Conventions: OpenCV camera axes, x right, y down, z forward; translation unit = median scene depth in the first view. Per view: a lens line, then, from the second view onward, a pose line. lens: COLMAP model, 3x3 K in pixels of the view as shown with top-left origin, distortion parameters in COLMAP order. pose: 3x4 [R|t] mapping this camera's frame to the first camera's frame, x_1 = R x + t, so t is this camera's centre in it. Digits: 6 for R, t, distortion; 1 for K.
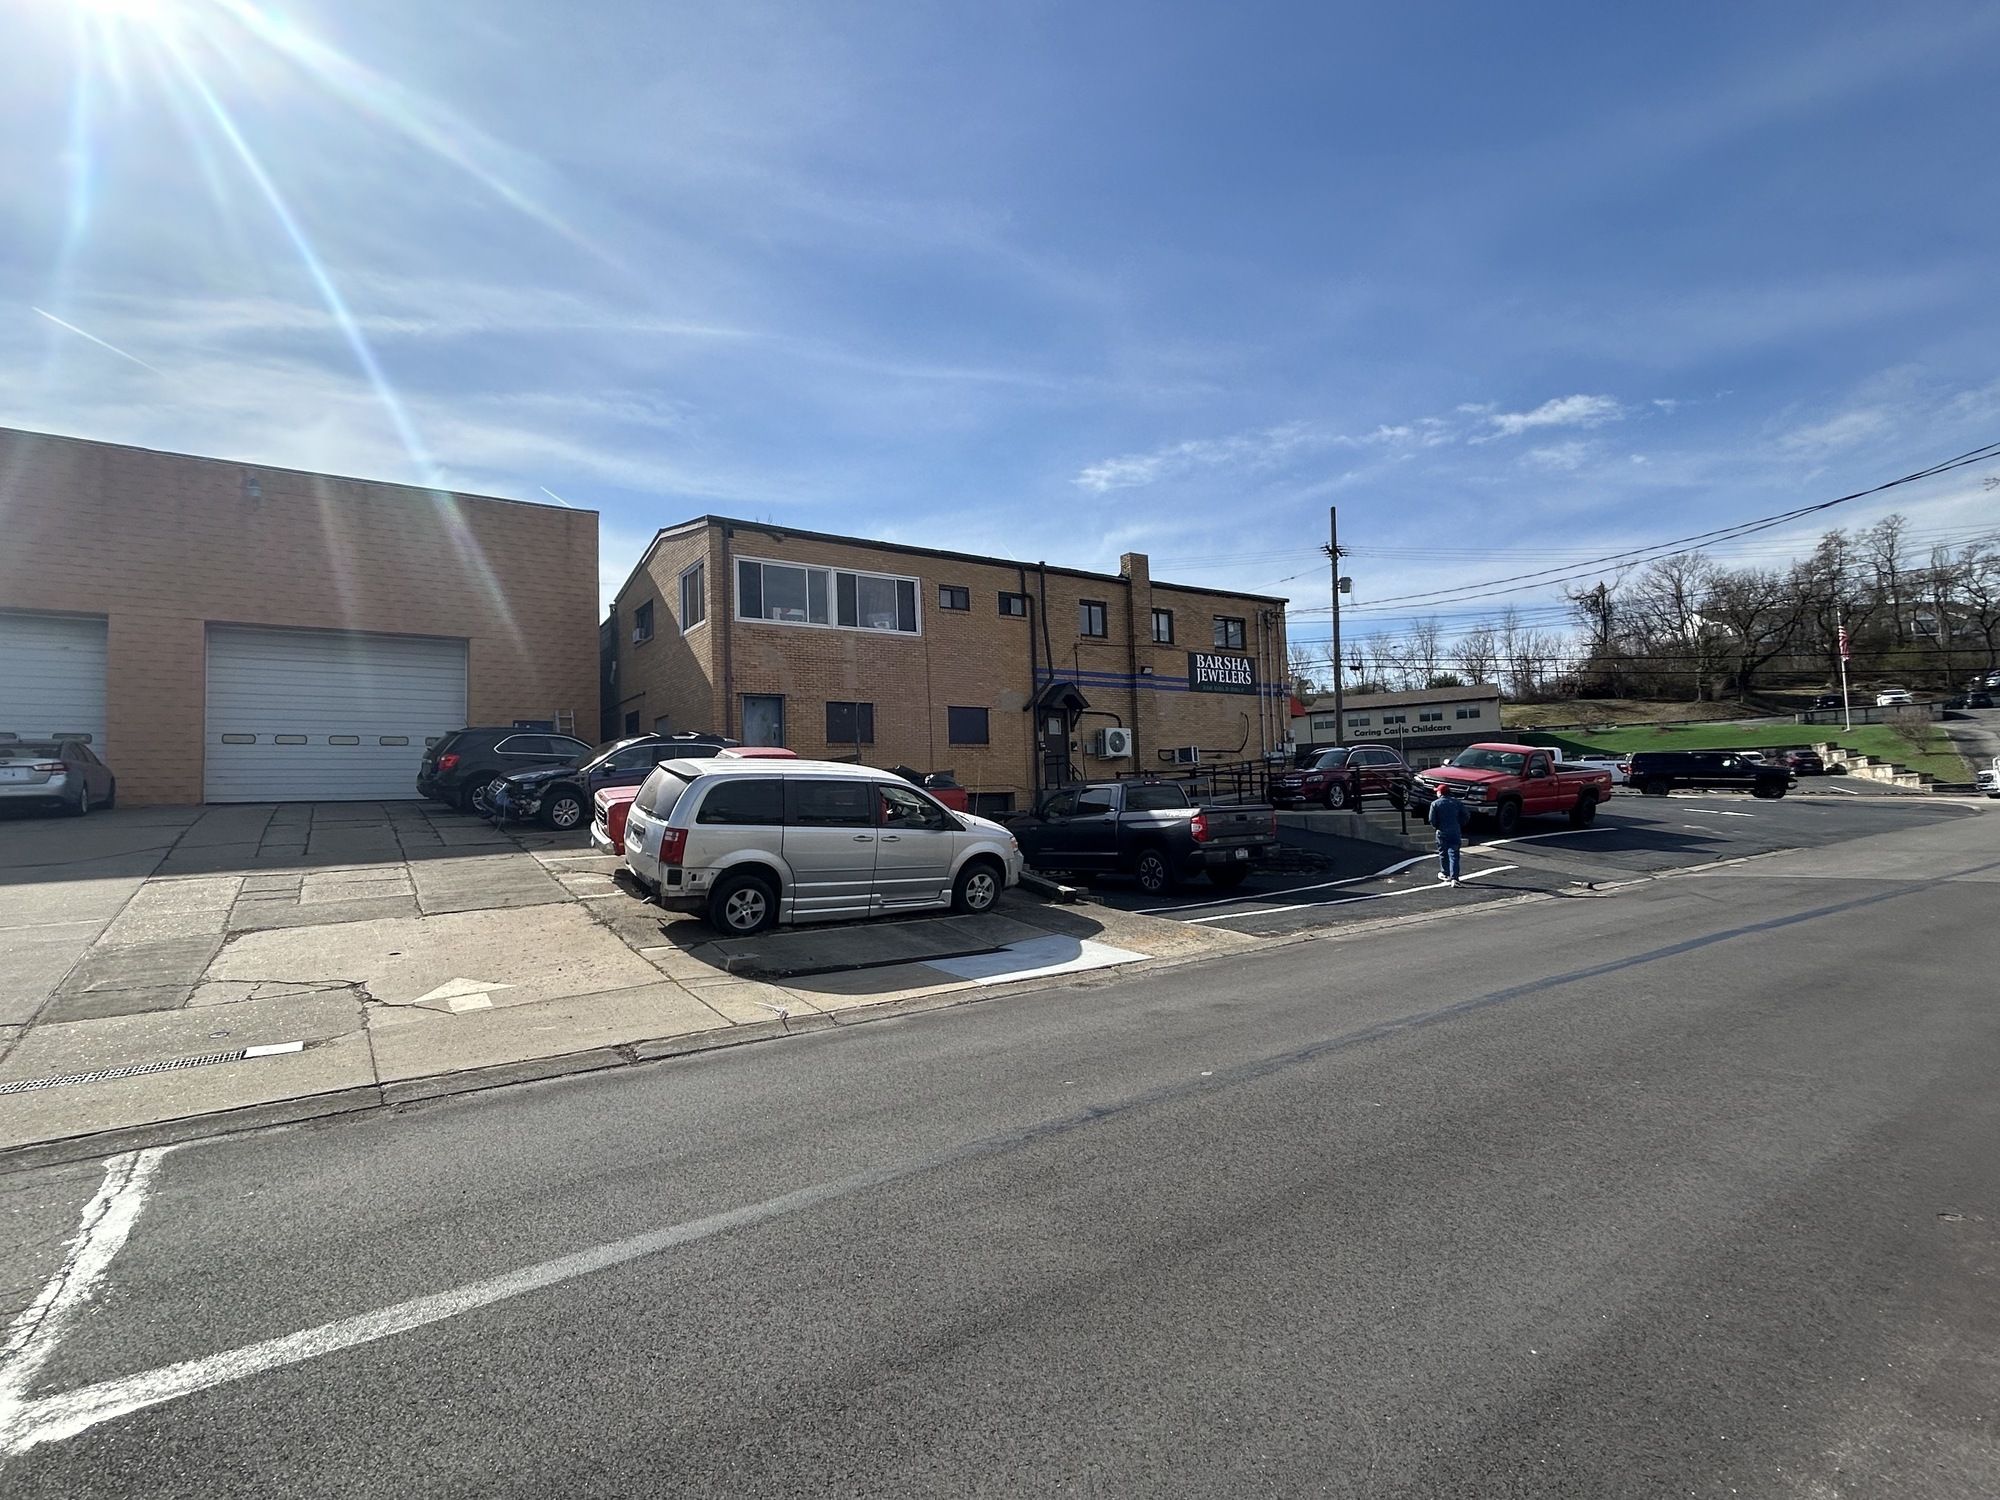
lens RADIAL K [[974.8, 0, 1000.0], [0, 974.8, 750.0], [0, 0, 1]] dist [-0.000964, 0.000175]
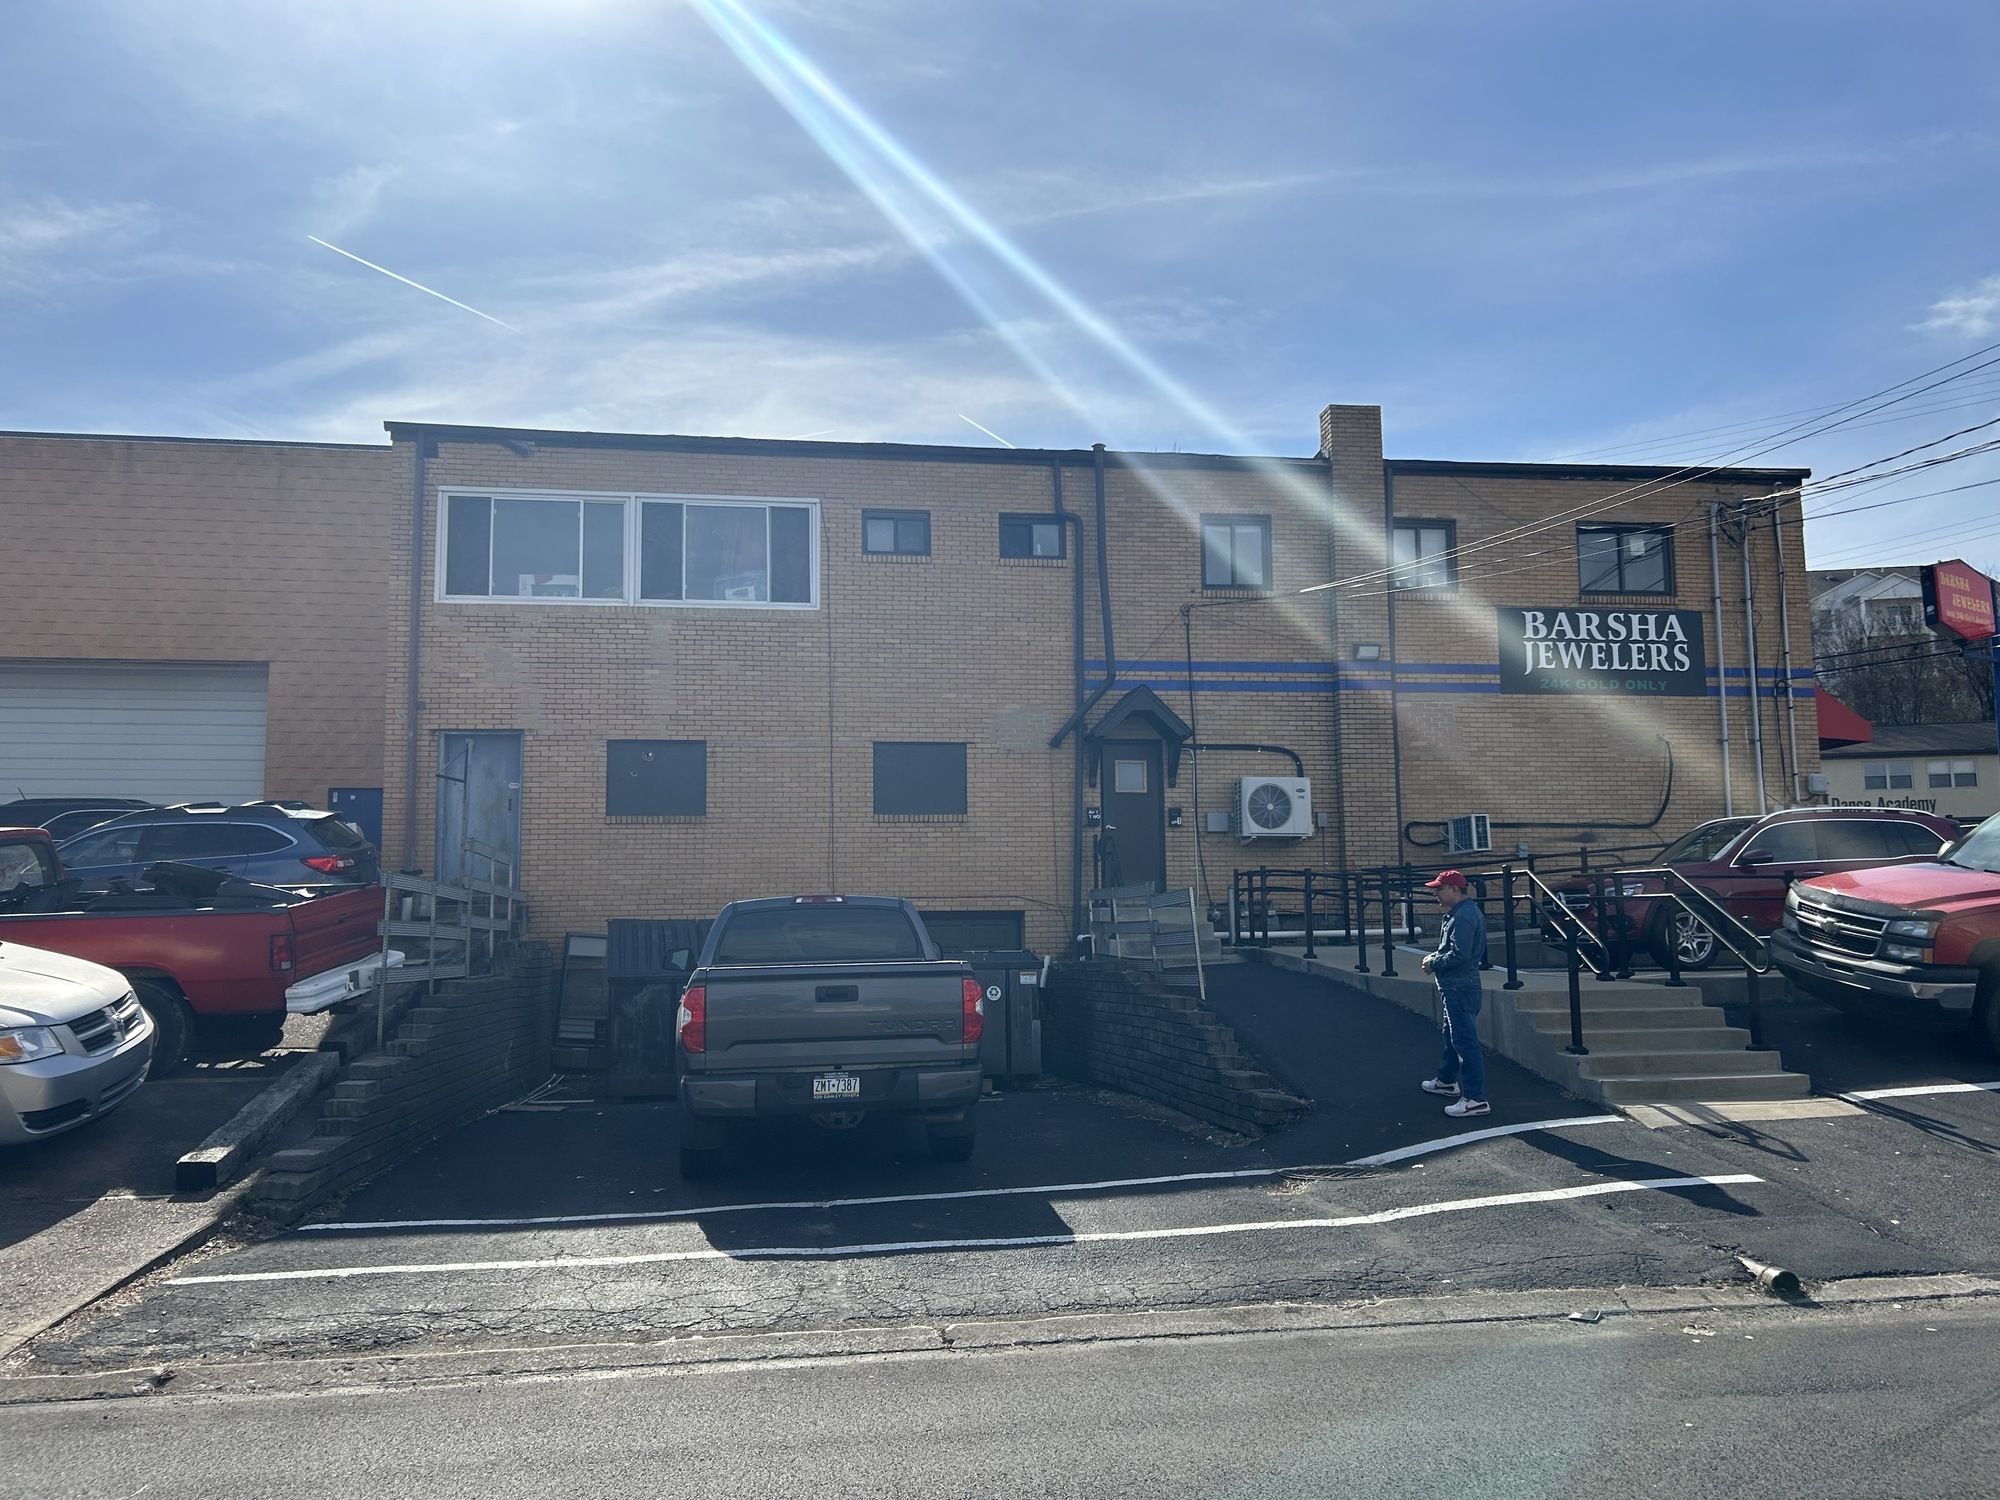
lens RADIAL K [[1563.8, 0, 1007.5], [0, 1563.8, 746.9], [0, 0, 1]] dist [0.071374, -0.113776]
pose [[0.894218, -0.031898, -0.446494, 0.368738], [0.008108, 0.998448, -0.055092, 0.003782], [0.447558, 0.045644, 0.893089, 0.287103]]
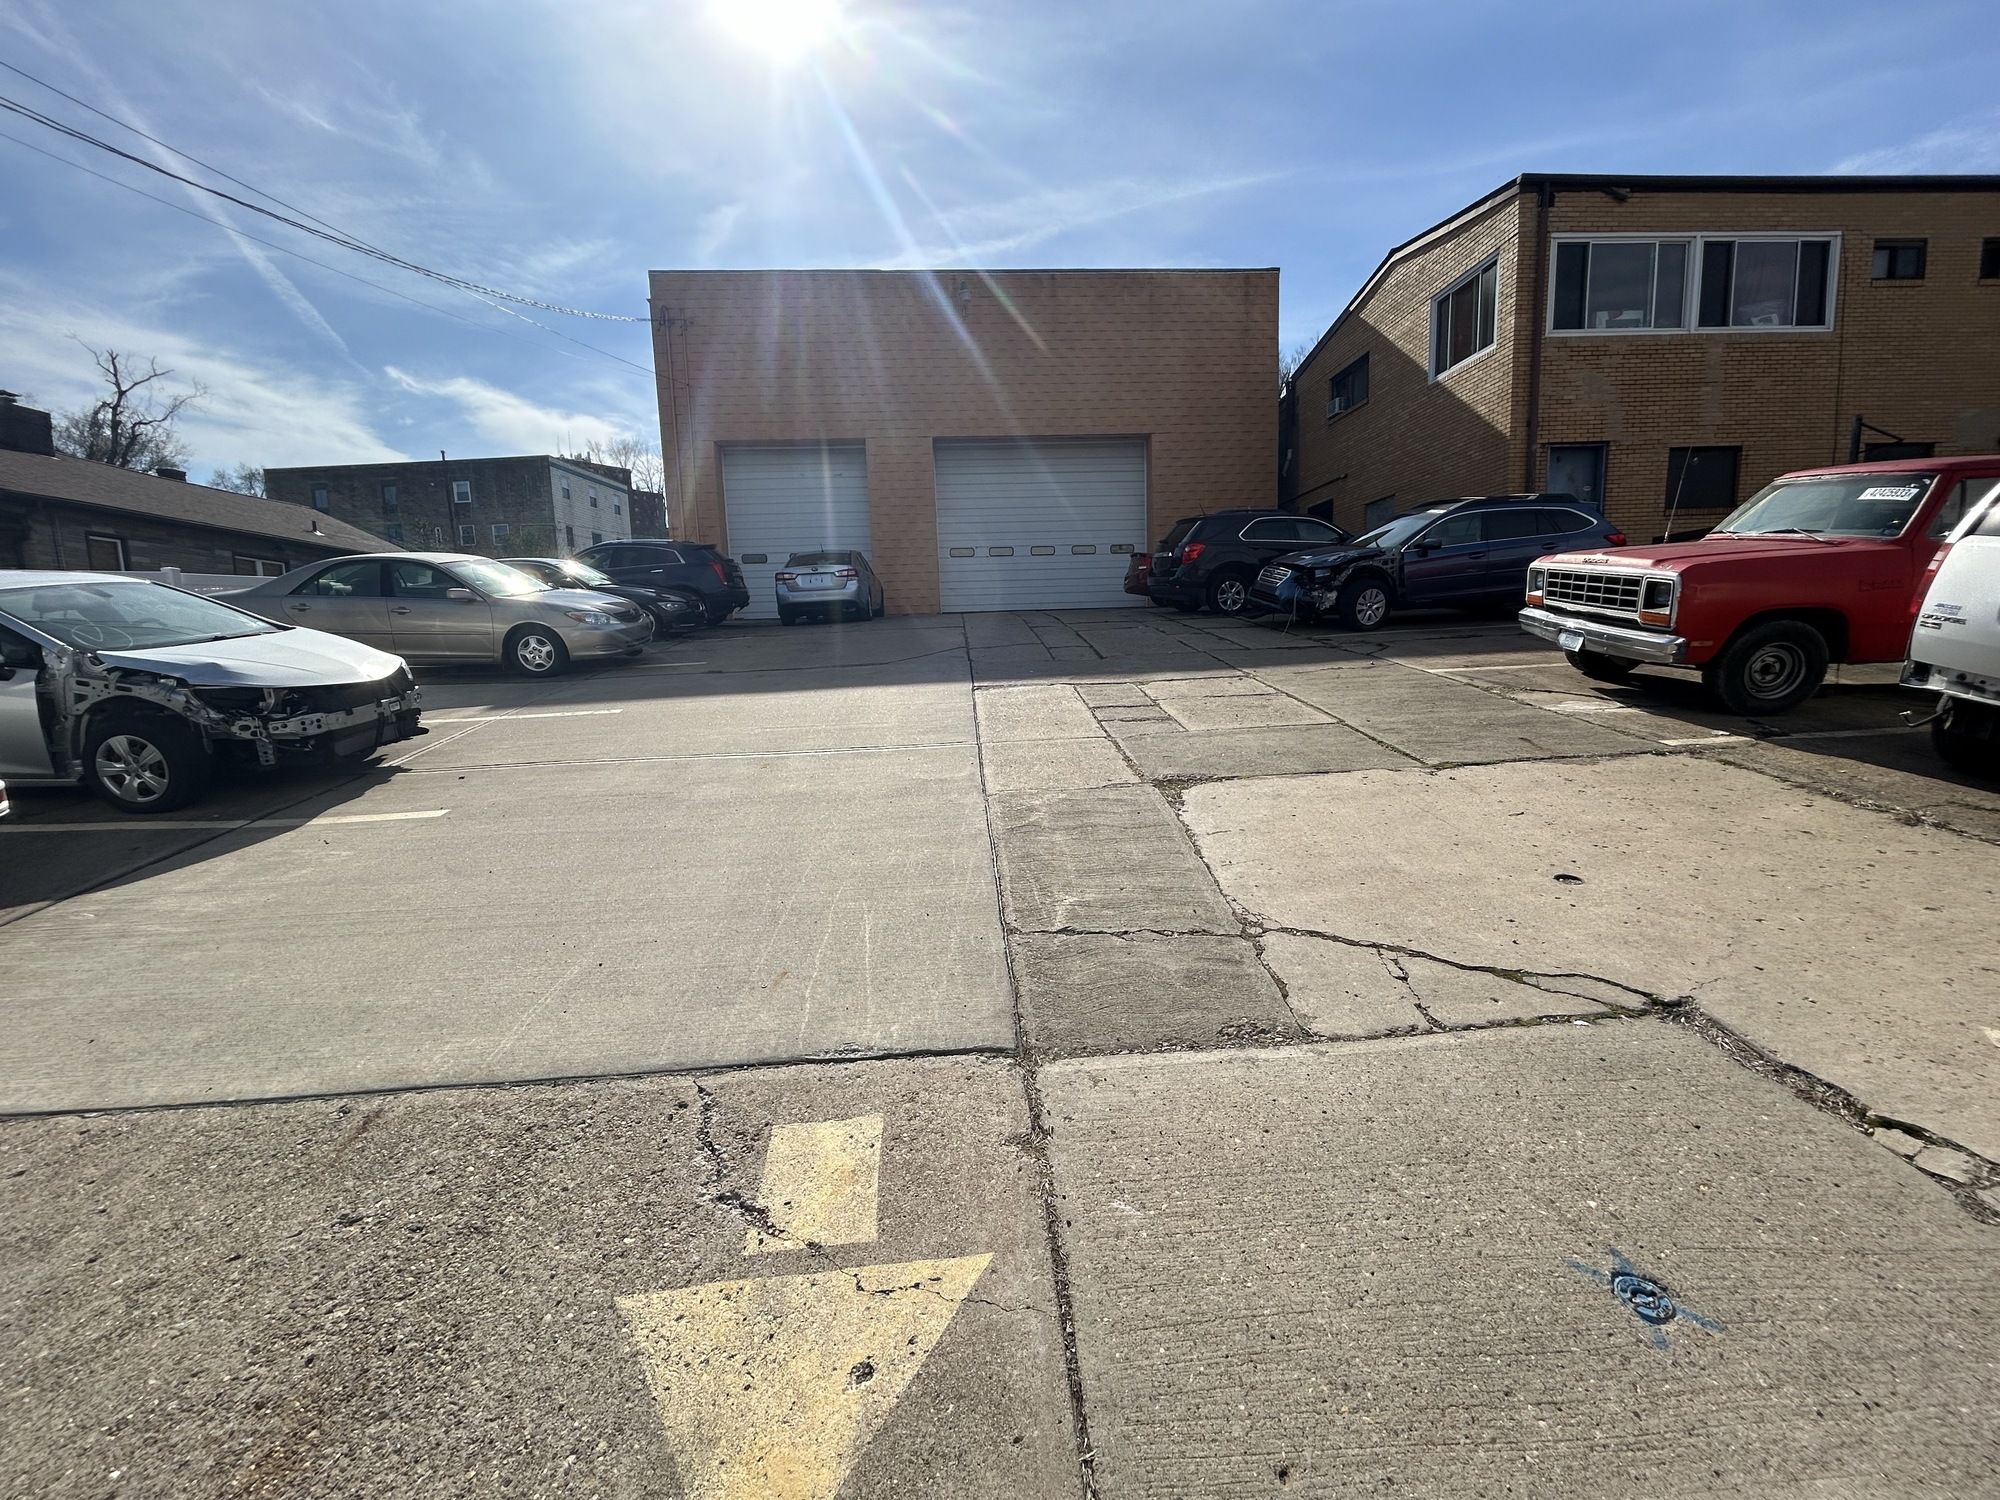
lens RADIAL K [[807.2, 0, 1000.0], [0, 807.2, 750.0], [0, 0, 1]] dist [-0.004883, 0.000752]
pose [[0.850966, 0.071117, -0.520383, -0.242966], [0.038652, 0.979624, 0.197084, 0.026200], [0.523796, -0.187826, 0.830879, 0.216996]]
